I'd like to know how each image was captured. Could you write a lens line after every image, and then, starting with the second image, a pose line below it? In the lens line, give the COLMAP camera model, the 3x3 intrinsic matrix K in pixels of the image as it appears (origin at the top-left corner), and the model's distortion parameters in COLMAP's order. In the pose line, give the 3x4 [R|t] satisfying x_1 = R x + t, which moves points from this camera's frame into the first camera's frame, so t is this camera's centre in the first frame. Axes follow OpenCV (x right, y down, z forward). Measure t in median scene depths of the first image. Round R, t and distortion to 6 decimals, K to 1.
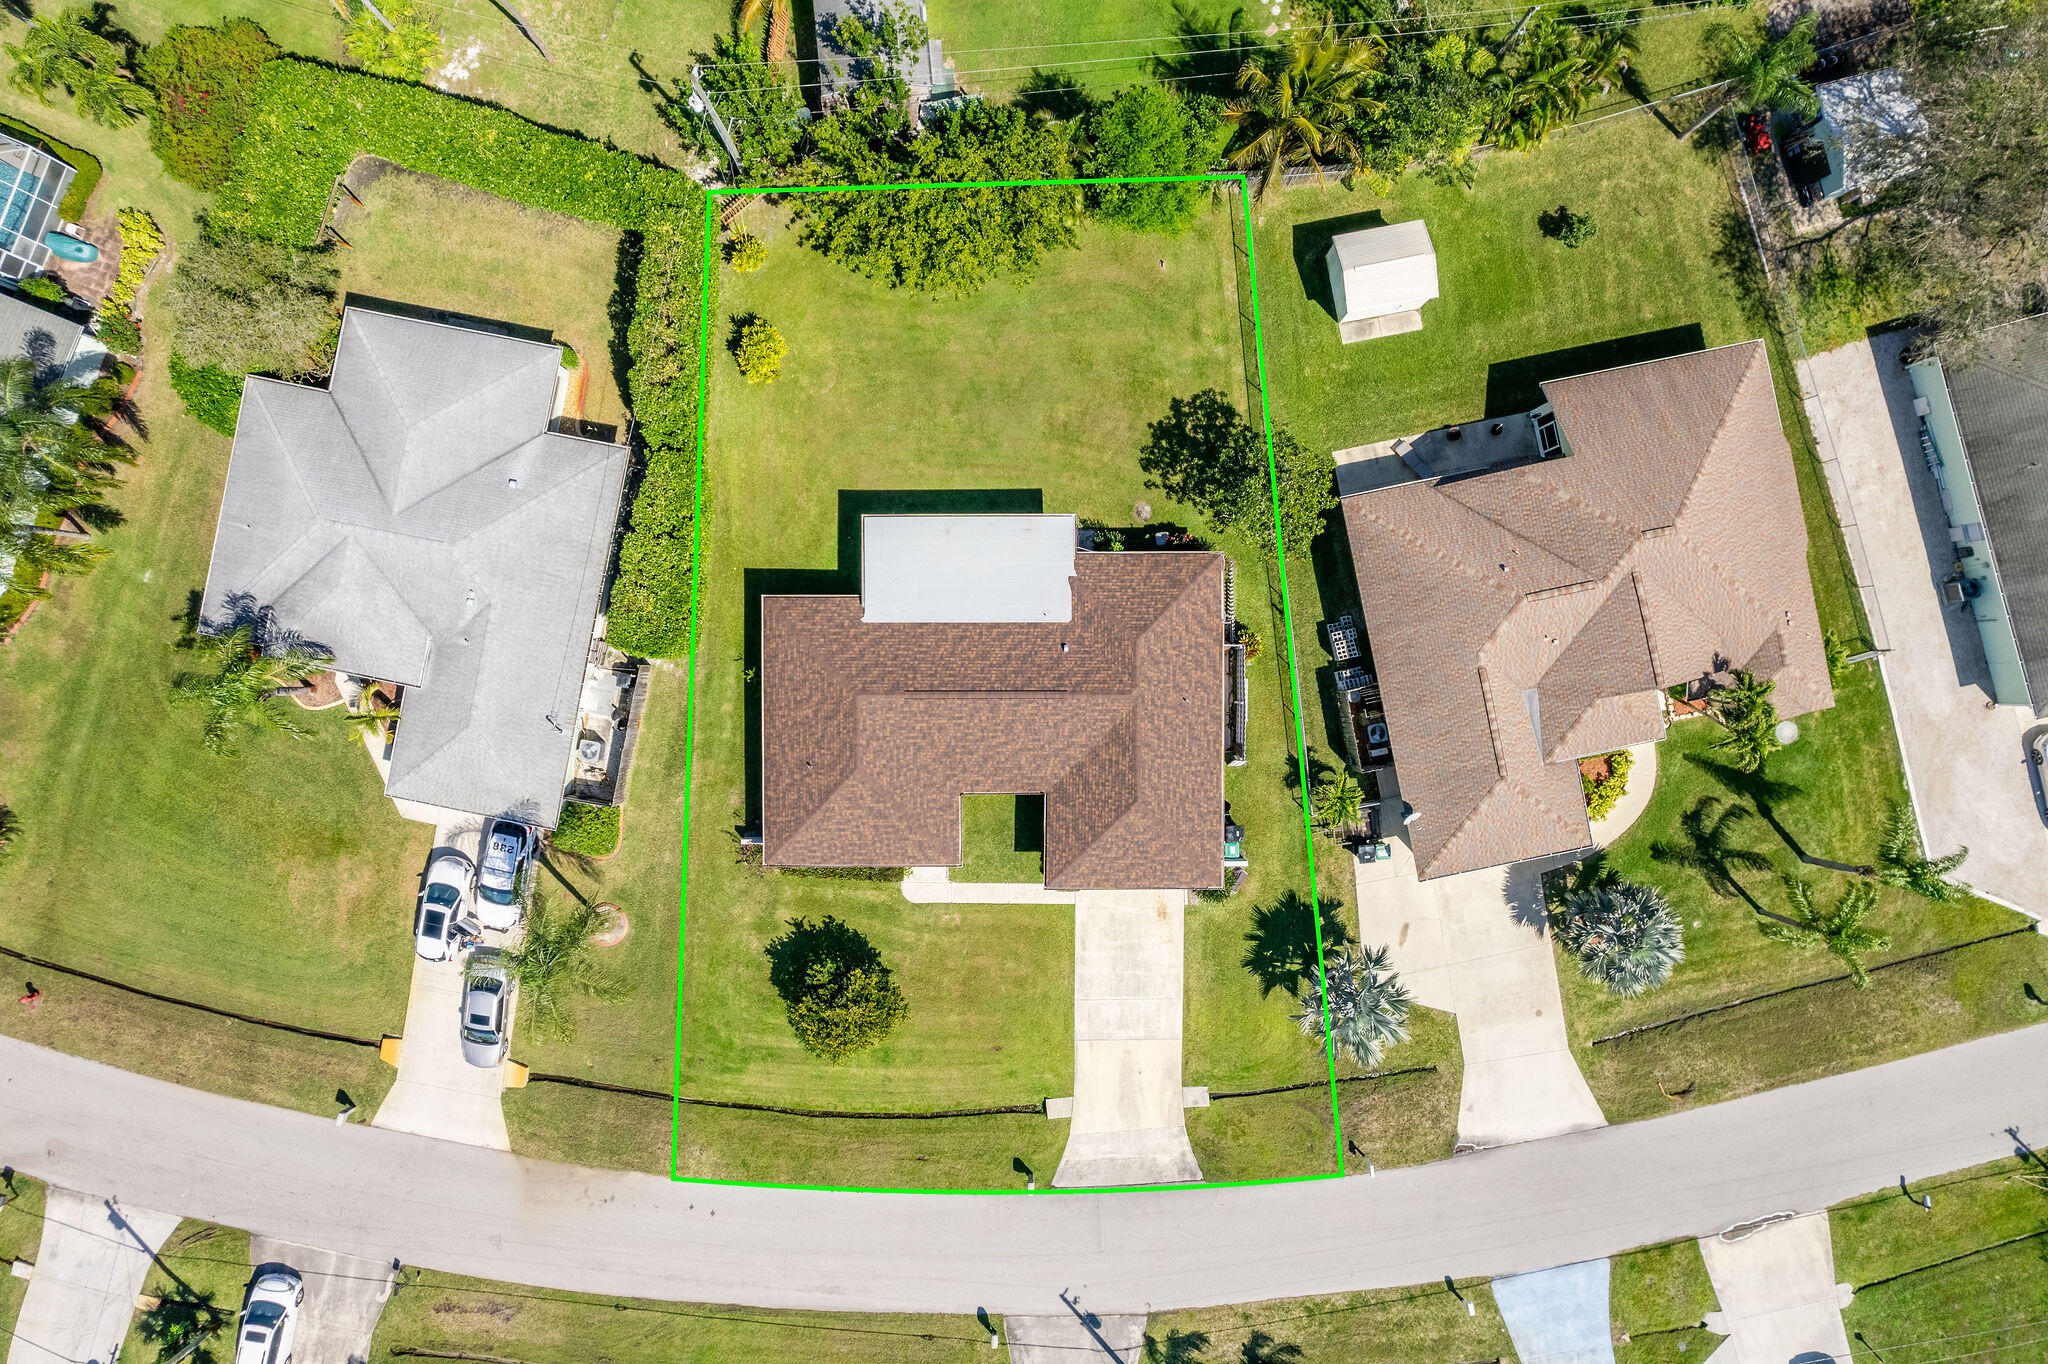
lens RADIAL K [[1301.3, 0, 1023.3], [0, 1301.3, 689.4], [0, 0, 1]] dist [-0.074642, 0.063816]
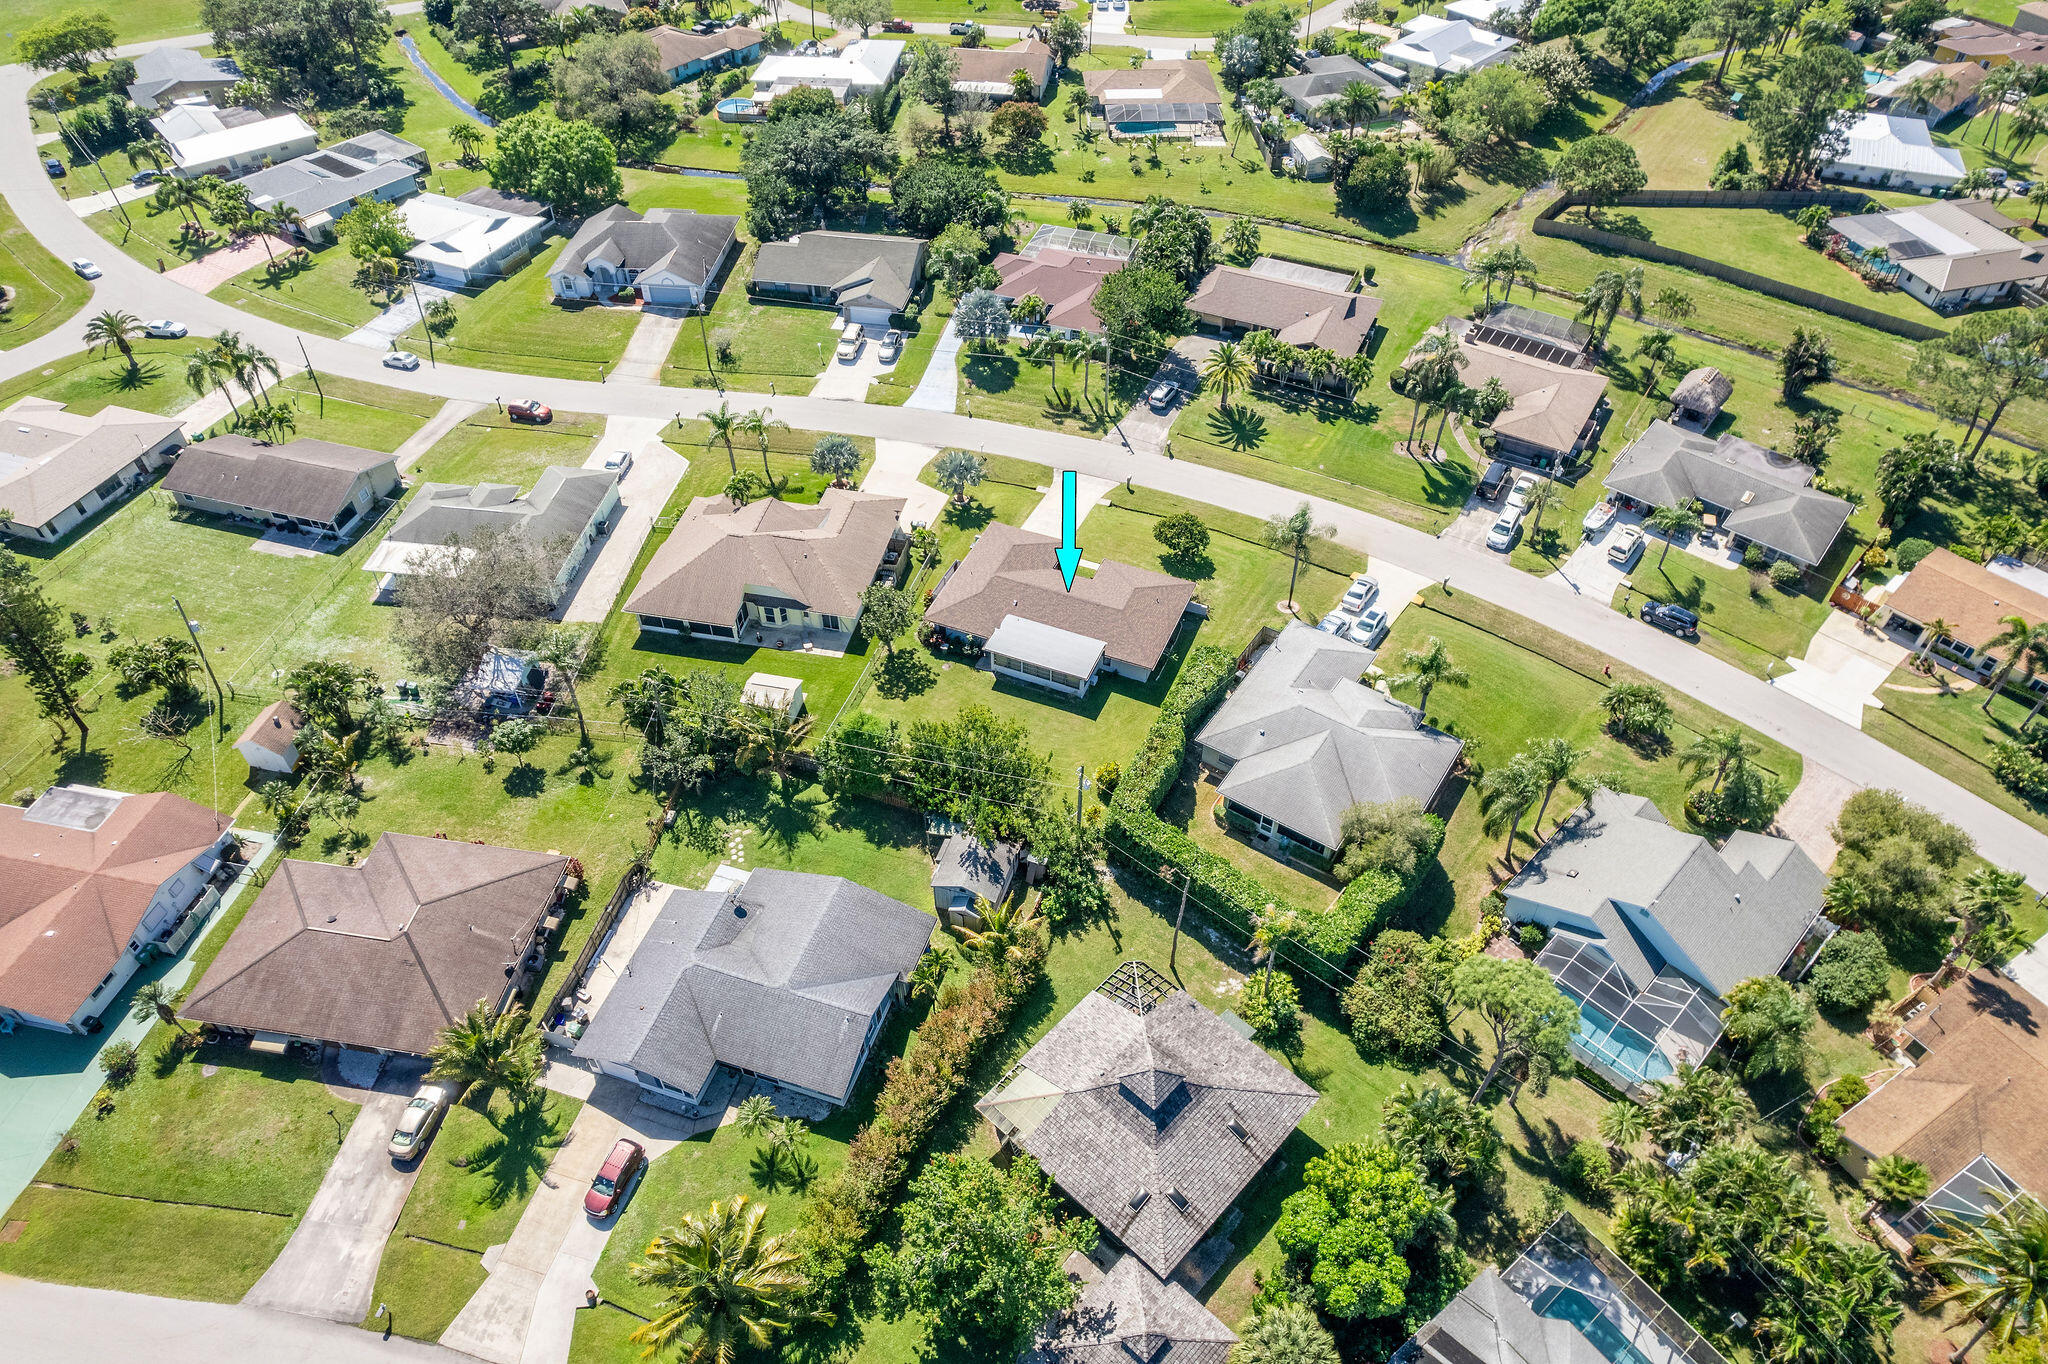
lens RADIAL K [[1321.8, 0, 1032.7], [0, 1321.8, 677.6], [0, 0, 1]] dist [-0.083460, 0.076754]
pose [[-0.919720, -0.275226, 0.279937, -0.547606], [0.392569, -0.648476, 0.652203, -1.313590], [0.002029, 0.709739, 0.704462, -0.312973]]
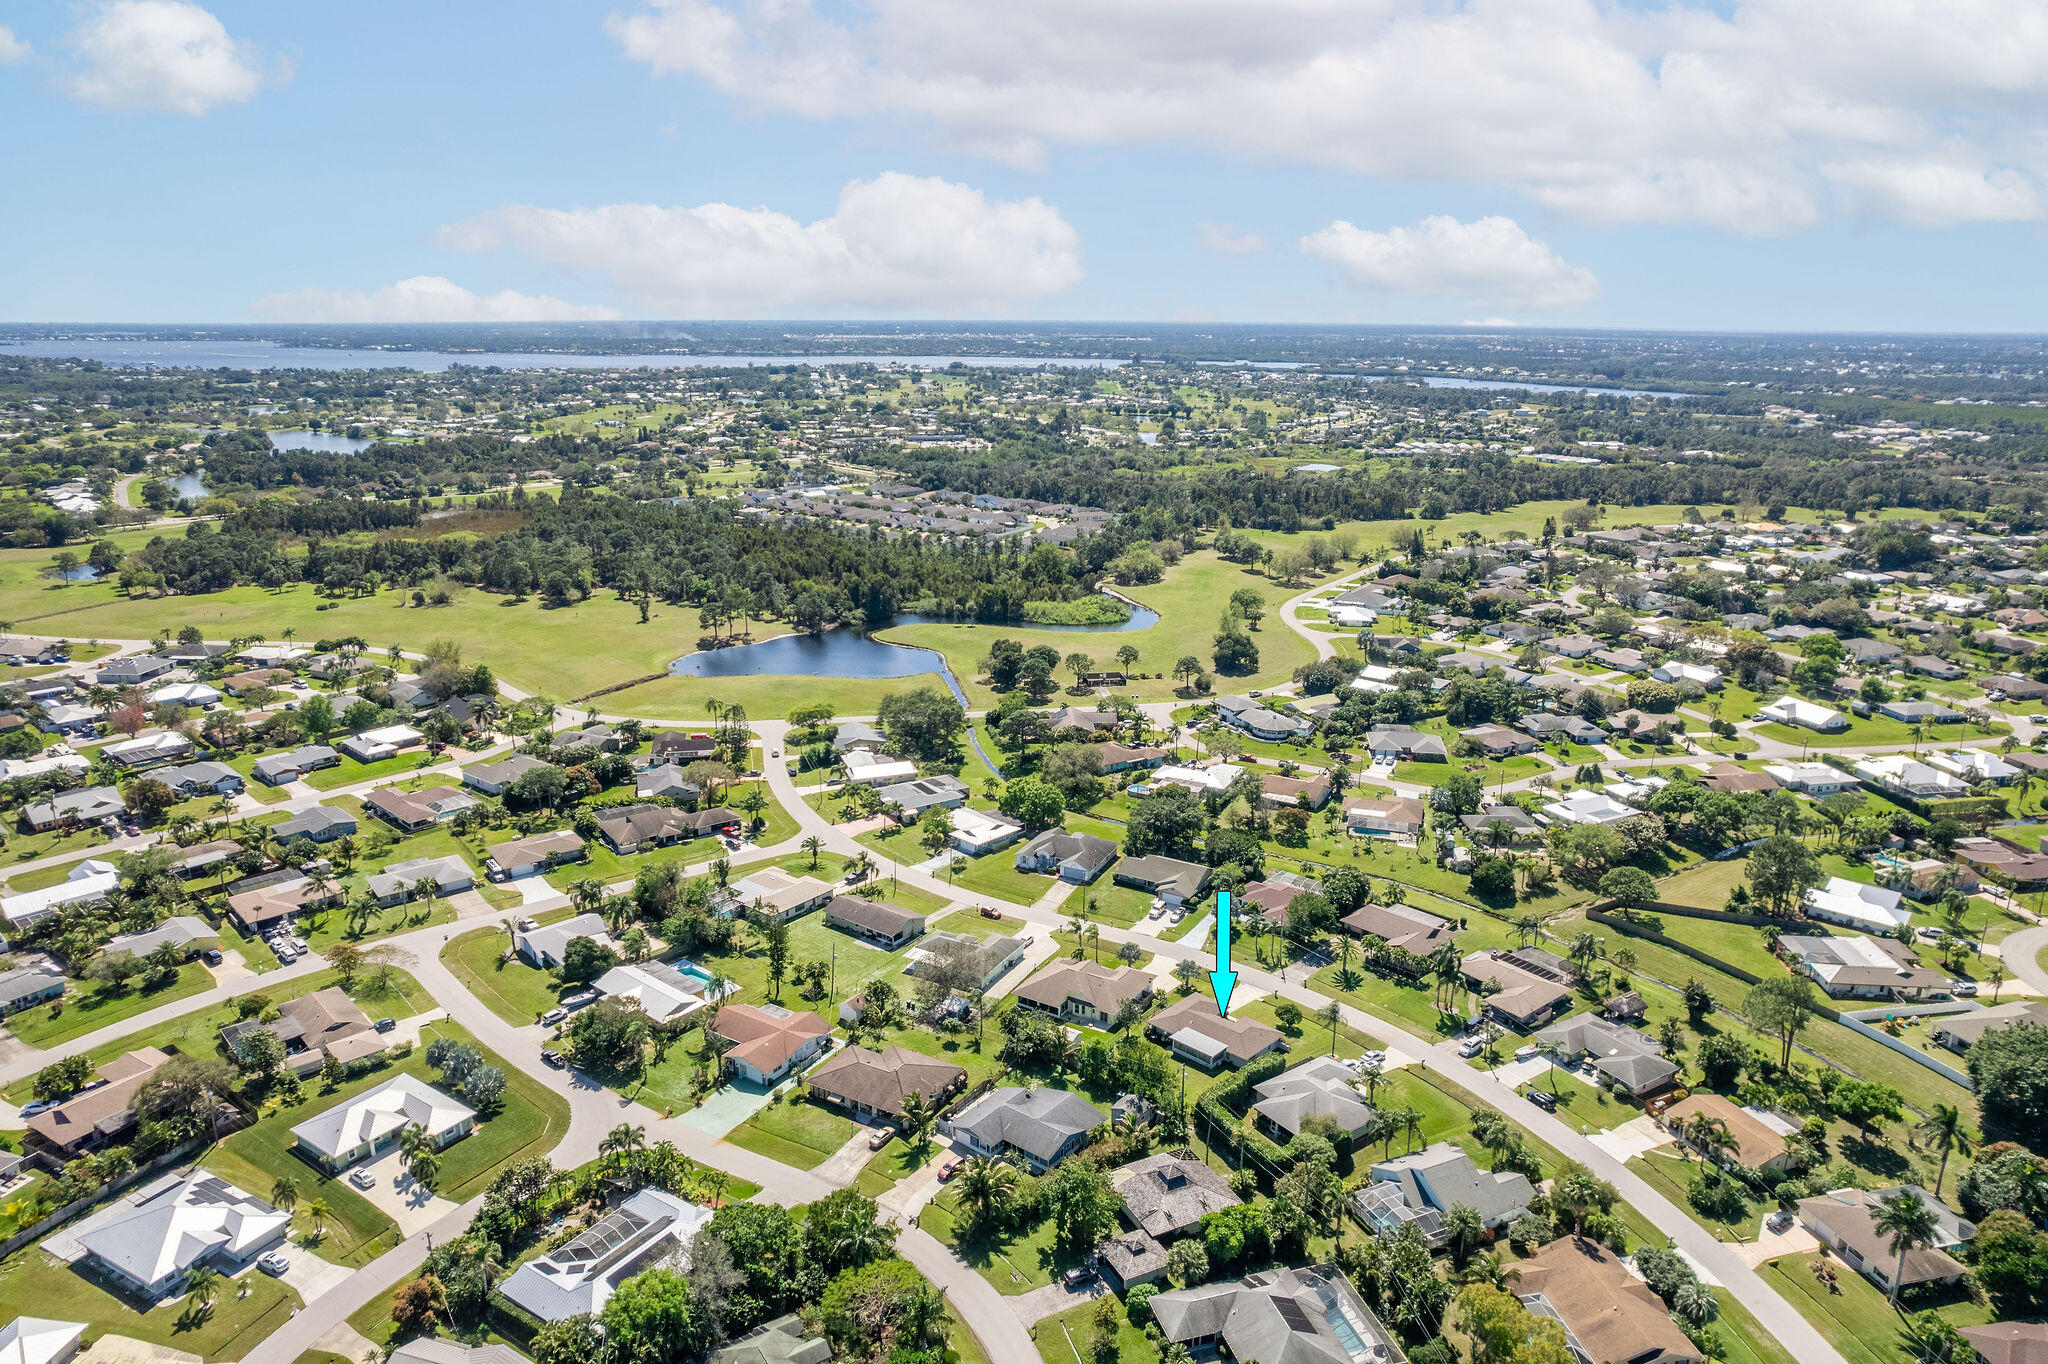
lens RADIAL K [[1301.3, 0, 1023.3], [0, 1301.3, 689.4], [0, 0, 1]] dist [-0.074642, 0.063816]
pose [[-0.718535, -0.190817, 0.668802, -1.962065], [0.695489, -0.199372, 0.690323, -2.791026], [0.001615, 0.961166, 0.275967, -1.048394]]
